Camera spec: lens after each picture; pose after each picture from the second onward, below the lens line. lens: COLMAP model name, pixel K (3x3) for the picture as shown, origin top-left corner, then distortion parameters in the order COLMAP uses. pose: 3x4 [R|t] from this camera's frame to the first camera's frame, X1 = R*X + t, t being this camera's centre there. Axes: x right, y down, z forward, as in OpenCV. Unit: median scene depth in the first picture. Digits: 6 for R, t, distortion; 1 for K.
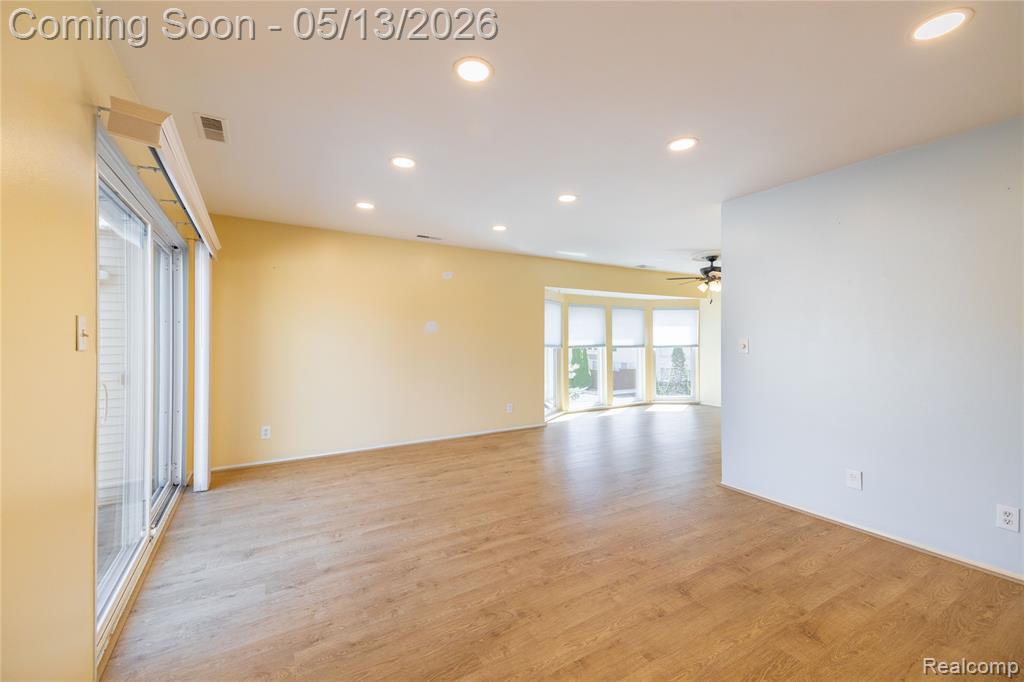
lens RADIAL K [[415.3, 0, 513.3], [0, 415.3, 337.9], [0, 0, 1]] dist [0.060561, -0.022118]
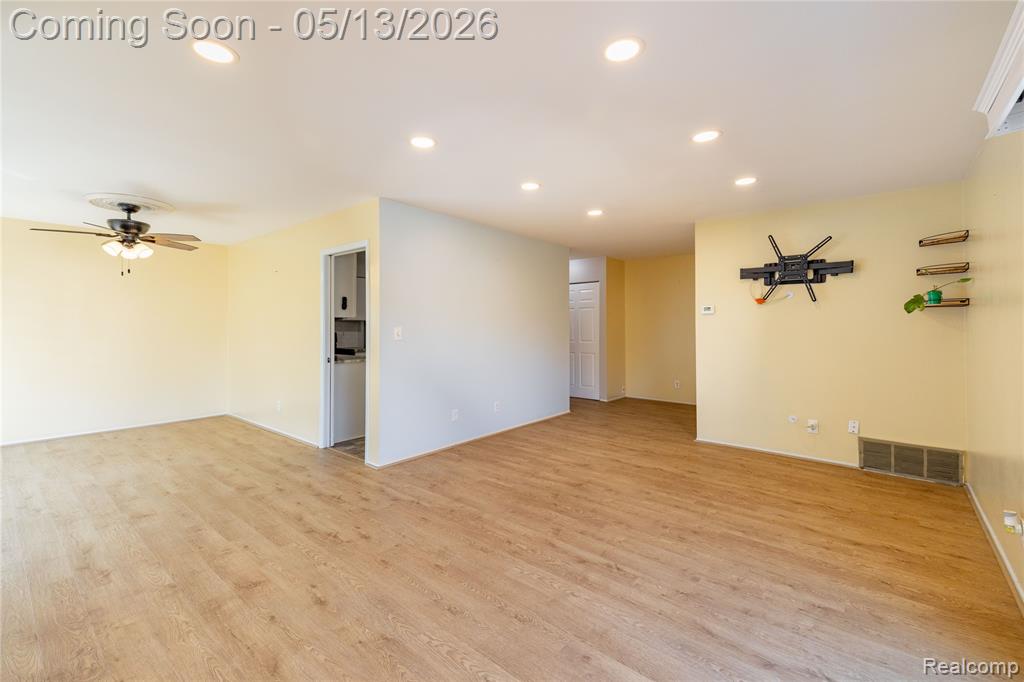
lens RADIAL K [[434.5, 0, 513.3], [0, 434.5, 320.7], [0, 0, 1]] dist [0.058538, -0.021244]
pose [[-0.326399, 0.008772, 0.945191, -0.782577], [-0.000130, 0.999957, -0.009326, -0.004342], [-0.945232, -0.003167, -0.326384, 1.280677]]
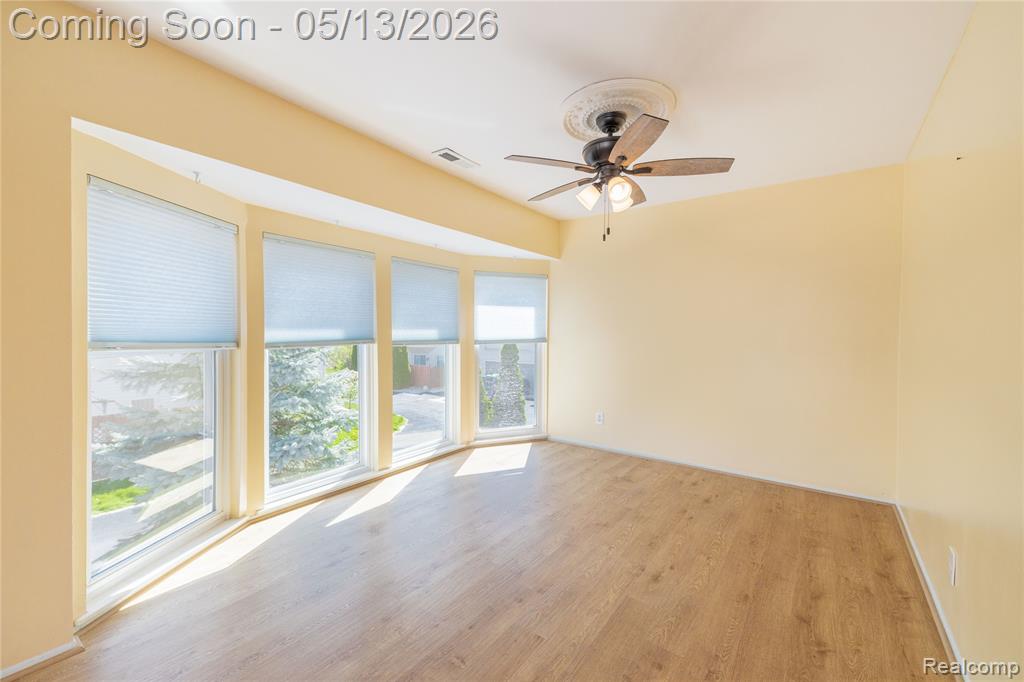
lens RADIAL K [[422.6, 0, 511.5], [0, 422.6, 337.9], [0, 0, 1]] dist [0.060405, -0.022277]
pose [[0.920211, 0.000736, 0.391421, 0.444408], [-0.006232, 0.999899, 0.012770, 0.020477], [-0.391372, -0.014190, 0.920123, 1.291198]]
